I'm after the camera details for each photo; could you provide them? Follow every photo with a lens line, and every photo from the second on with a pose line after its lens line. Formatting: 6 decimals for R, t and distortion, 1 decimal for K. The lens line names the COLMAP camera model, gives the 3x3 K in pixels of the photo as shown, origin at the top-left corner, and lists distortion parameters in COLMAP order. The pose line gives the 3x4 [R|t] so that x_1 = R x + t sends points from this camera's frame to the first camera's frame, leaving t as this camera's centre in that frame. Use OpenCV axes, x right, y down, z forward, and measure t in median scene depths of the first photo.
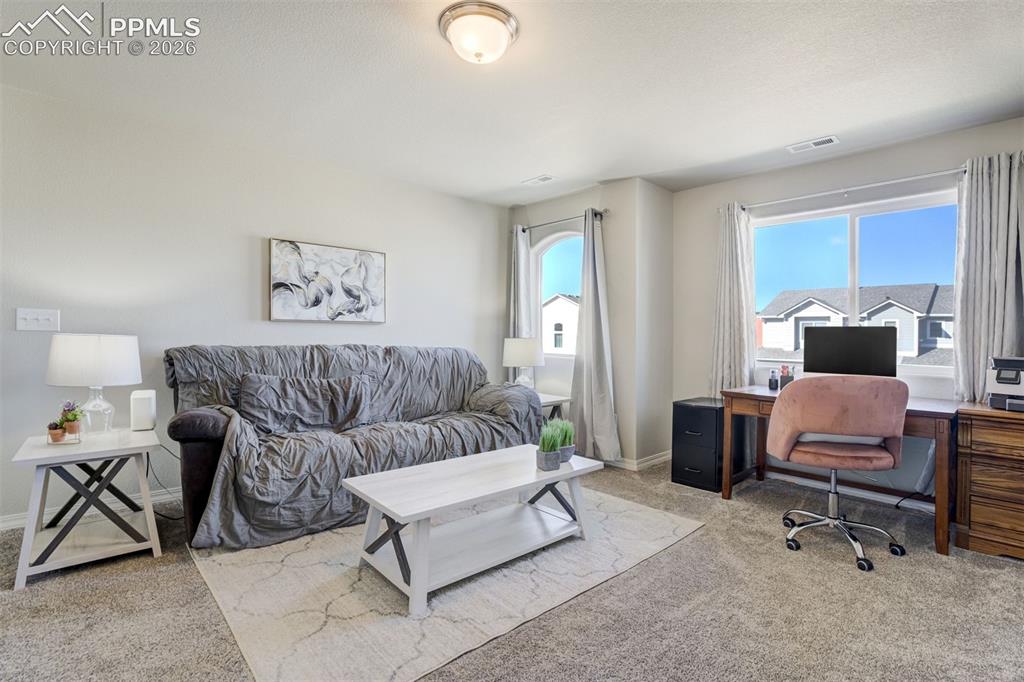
lens RADIAL K [[471.0, 0, 521.0], [0, 471.0, 338.4], [0, 0, 1]] dist [-0.026893, 0.006496]
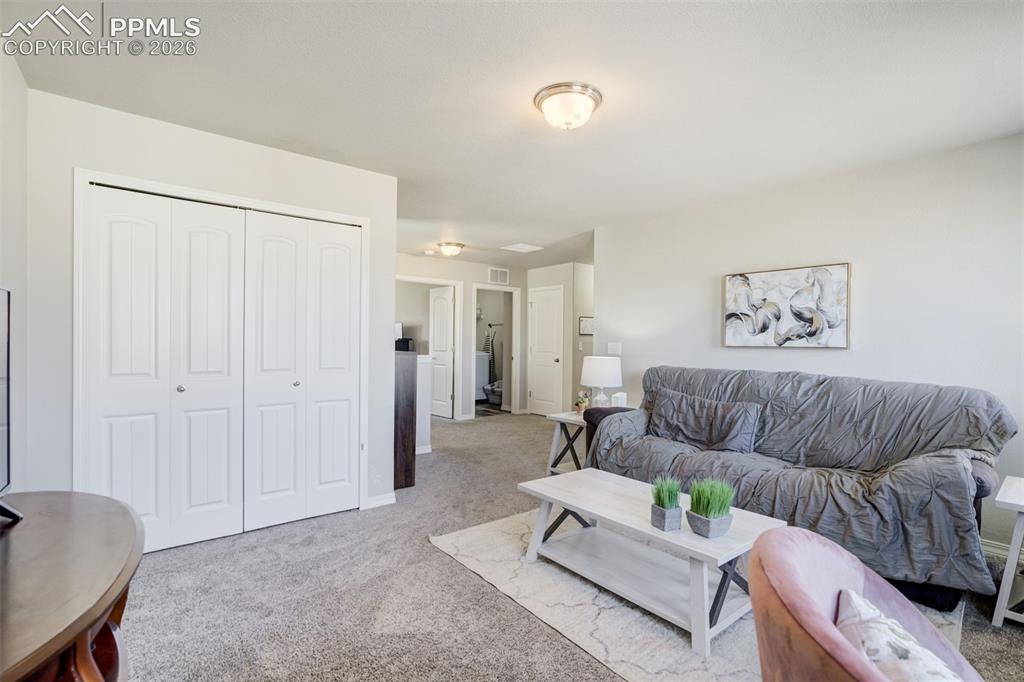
lens RADIAL K [[471.0, 0, 521.2], [0, 471.0, 347.0], [0, 0, 1]] dist [-0.026893, 0.006496]
pose [[-0.034109, -0.001768, -0.999417, 0.601625], [-0.017677, 0.999843, -0.001165, -0.026666], [0.999262, 0.017627, -0.034135, 0.510389]]
